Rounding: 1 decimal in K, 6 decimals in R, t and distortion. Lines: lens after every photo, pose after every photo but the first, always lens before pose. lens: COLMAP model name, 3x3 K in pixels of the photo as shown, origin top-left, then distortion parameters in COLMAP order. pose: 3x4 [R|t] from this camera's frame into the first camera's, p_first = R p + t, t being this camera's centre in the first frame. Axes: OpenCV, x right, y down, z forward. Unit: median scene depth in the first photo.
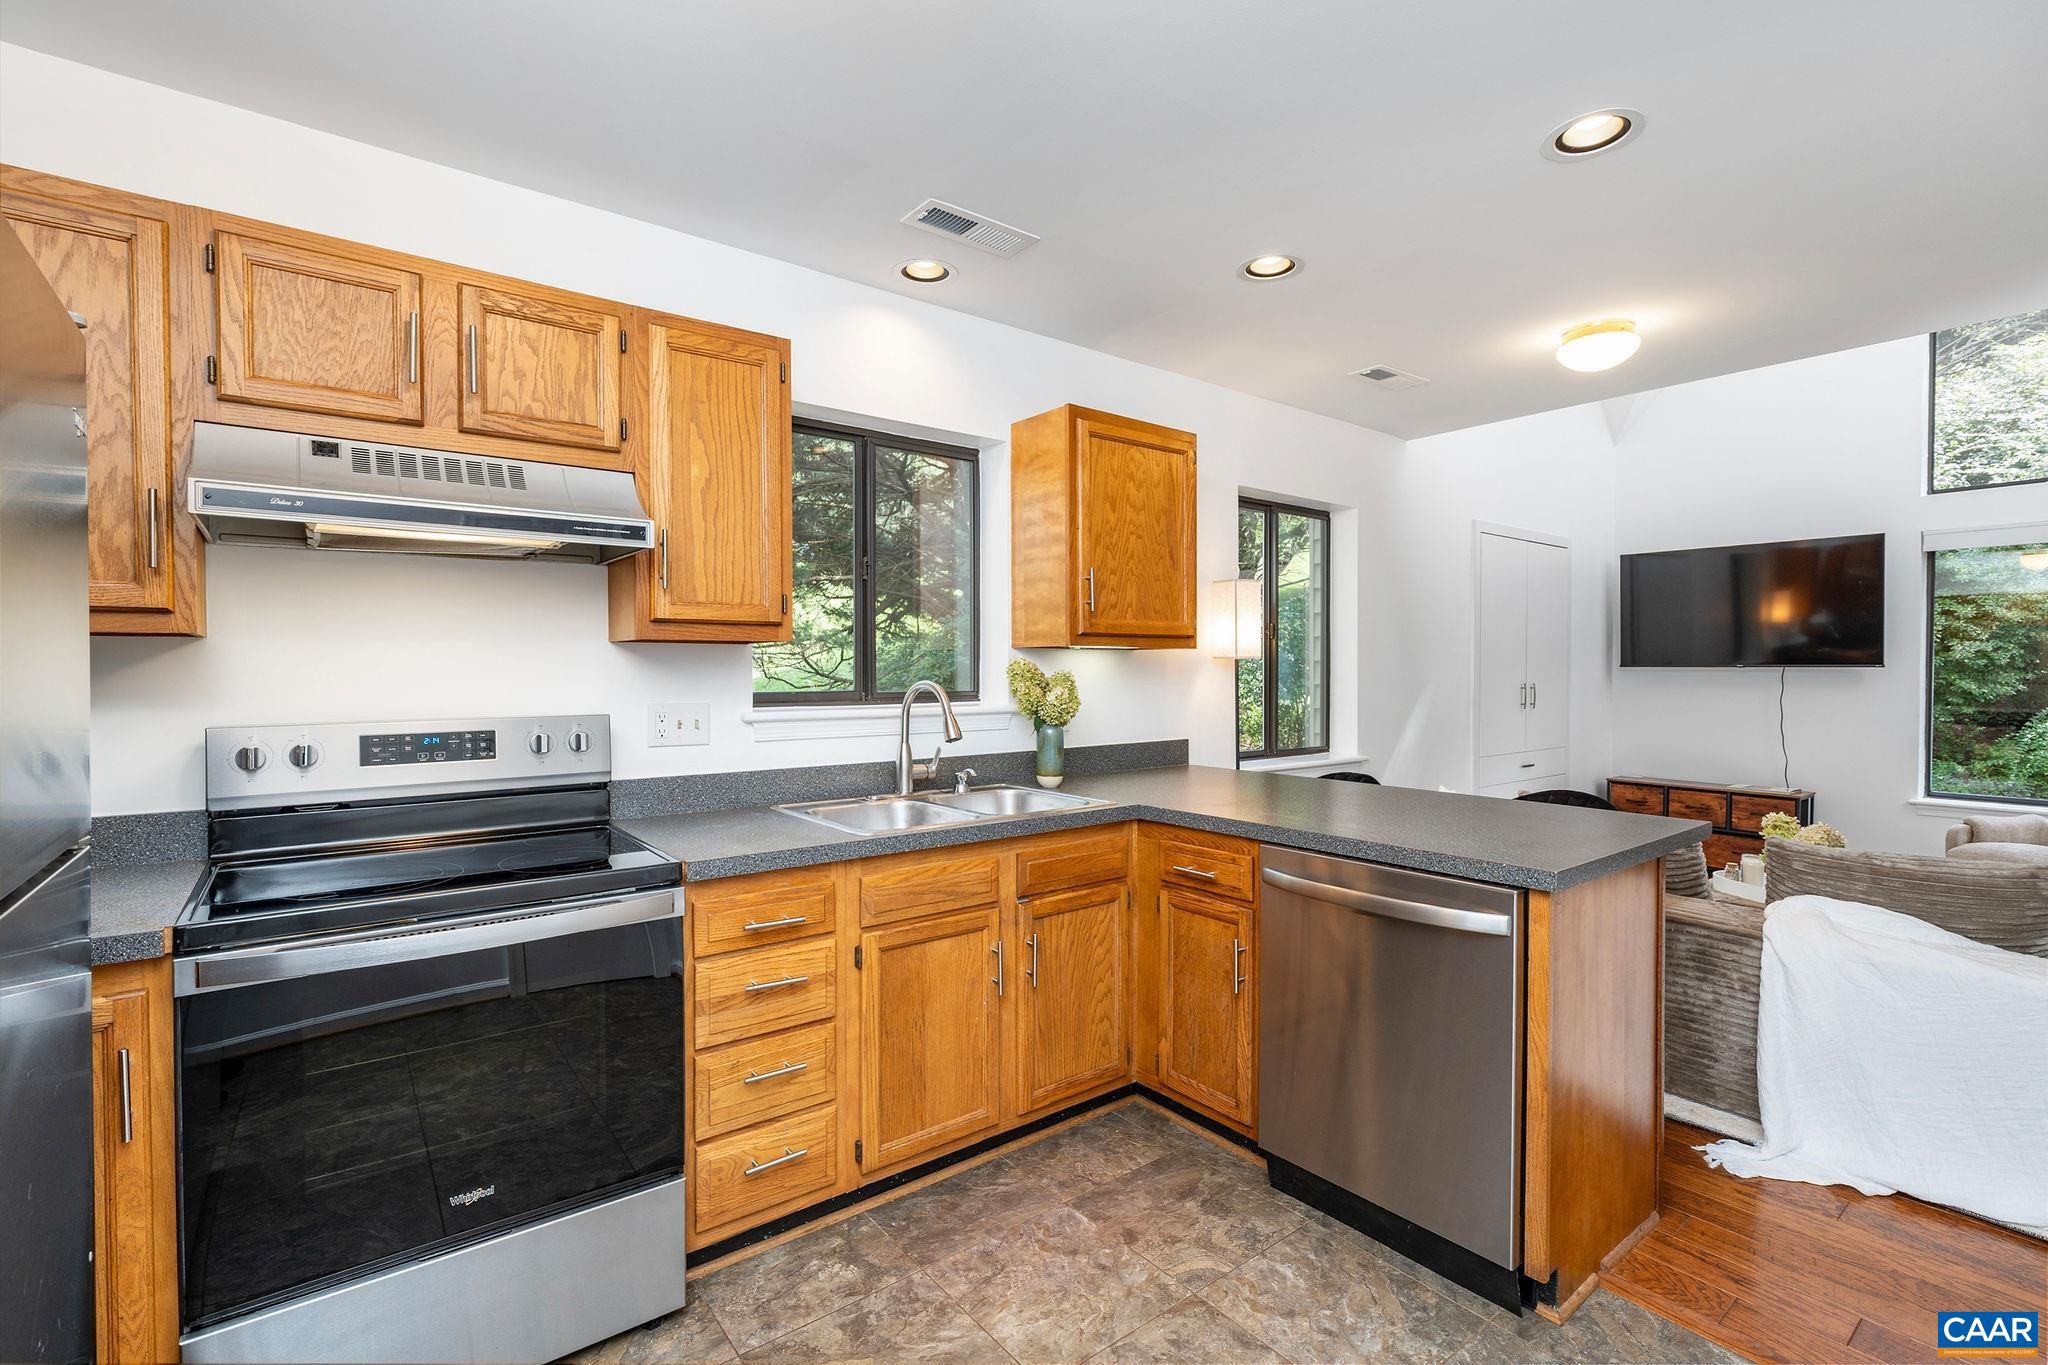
lens RADIAL K [[931.2, 0, 1029.4], [0, 931.2, 677.4], [0, 0, 1]] dist [0.020522, 0.000752]
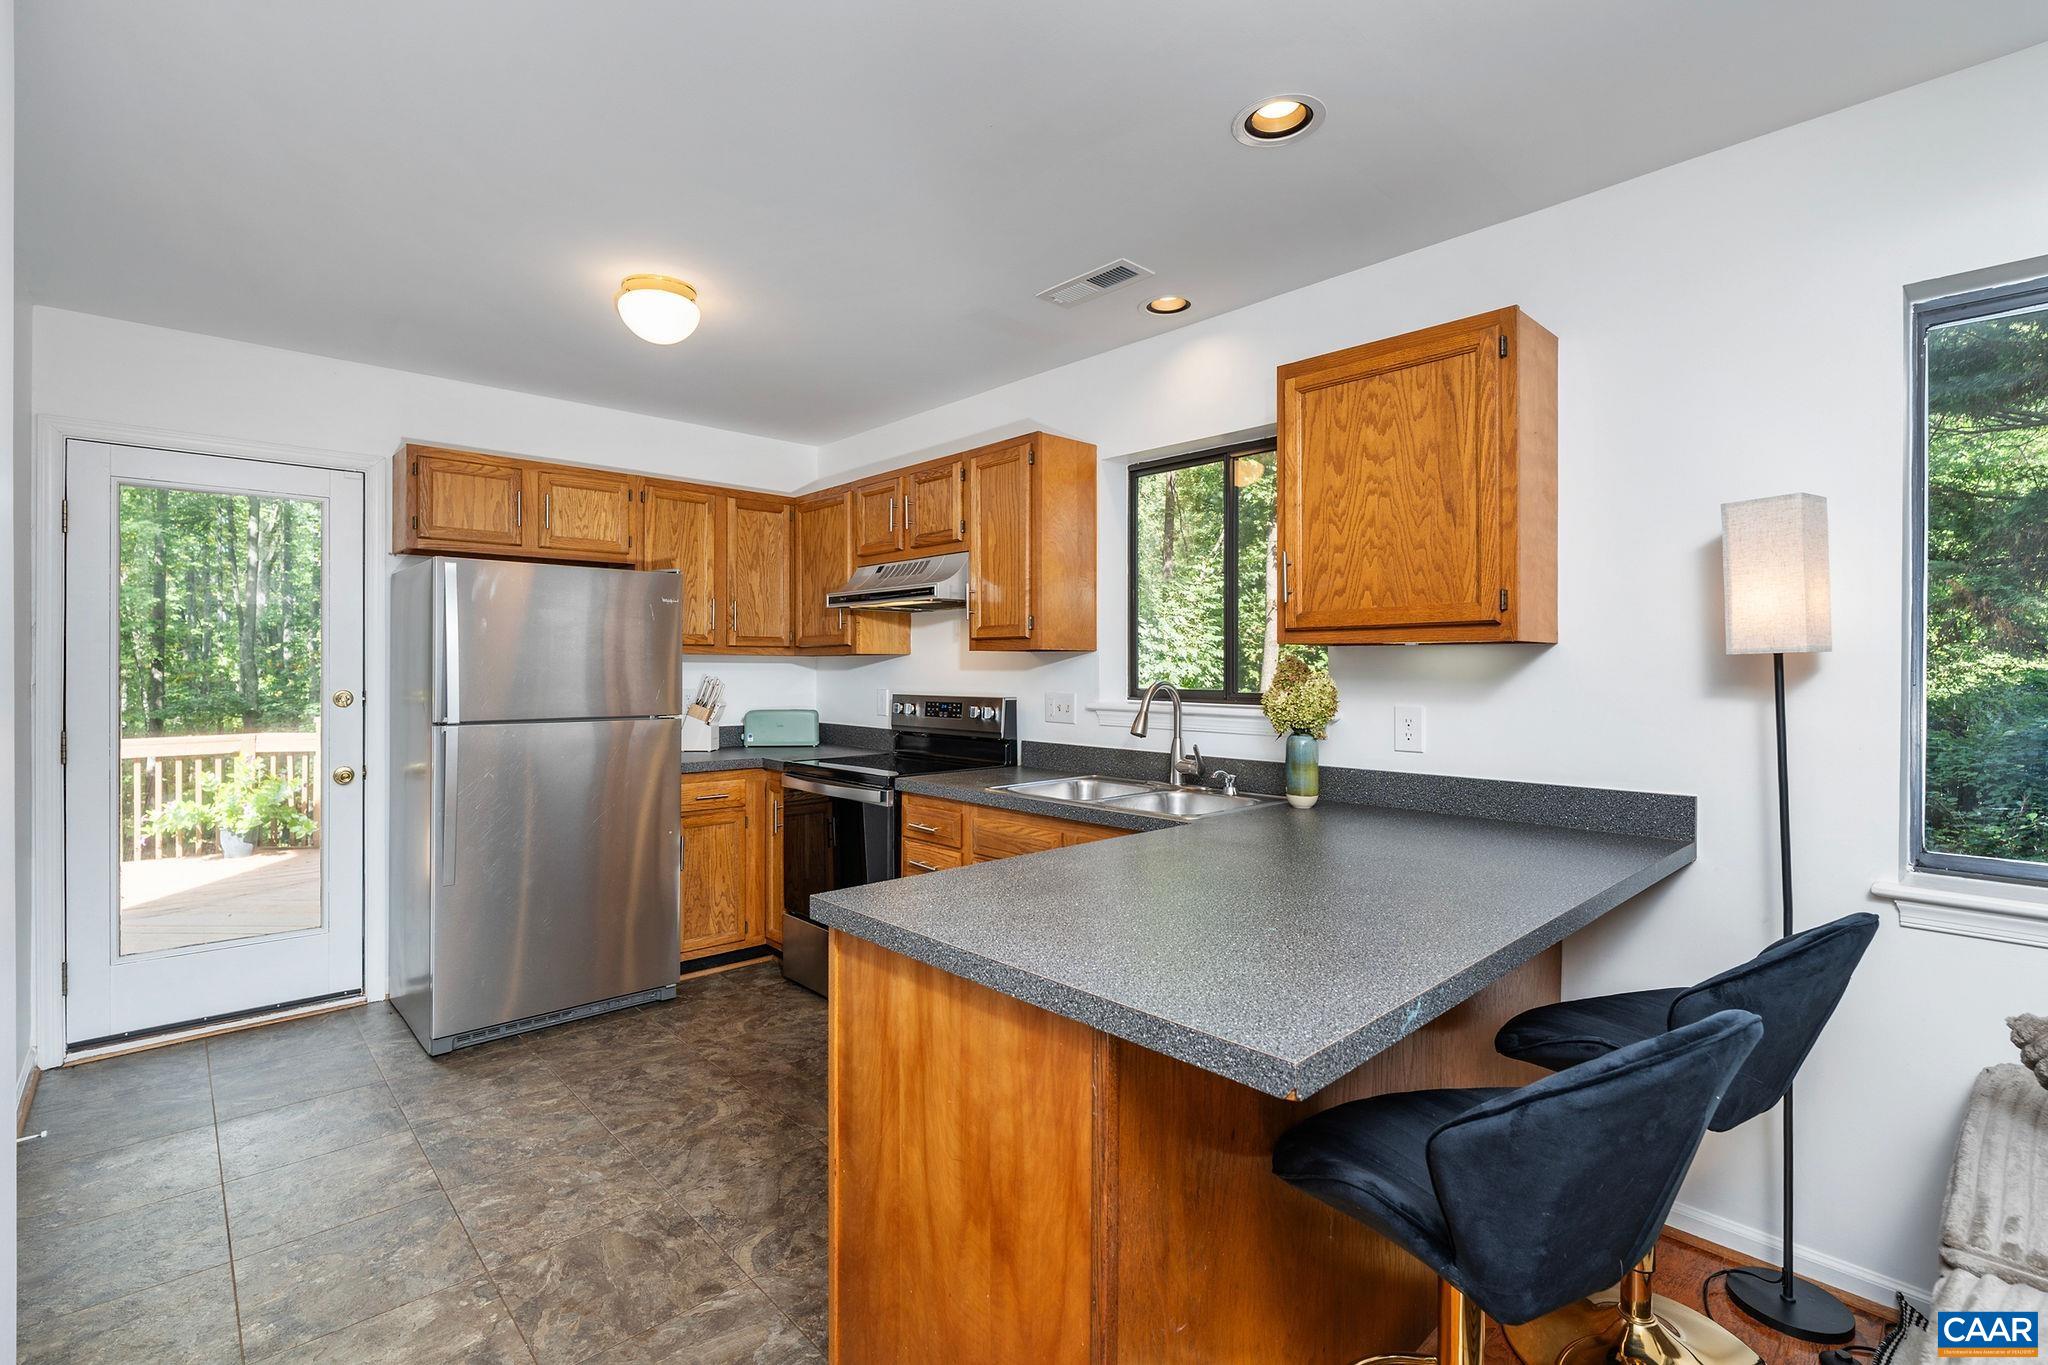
lens RADIAL K [[931.2, 0, 1028.8], [0, 931.2, 671.9], [0, 0, 1]] dist [0.020522, 0.000752]
pose [[0.089906, 0.002627, -0.995947, 0.936983], [-0.018267, 0.999833, 0.000988, -0.004883], [0.995783, 0.018105, 0.089939, 0.728638]]
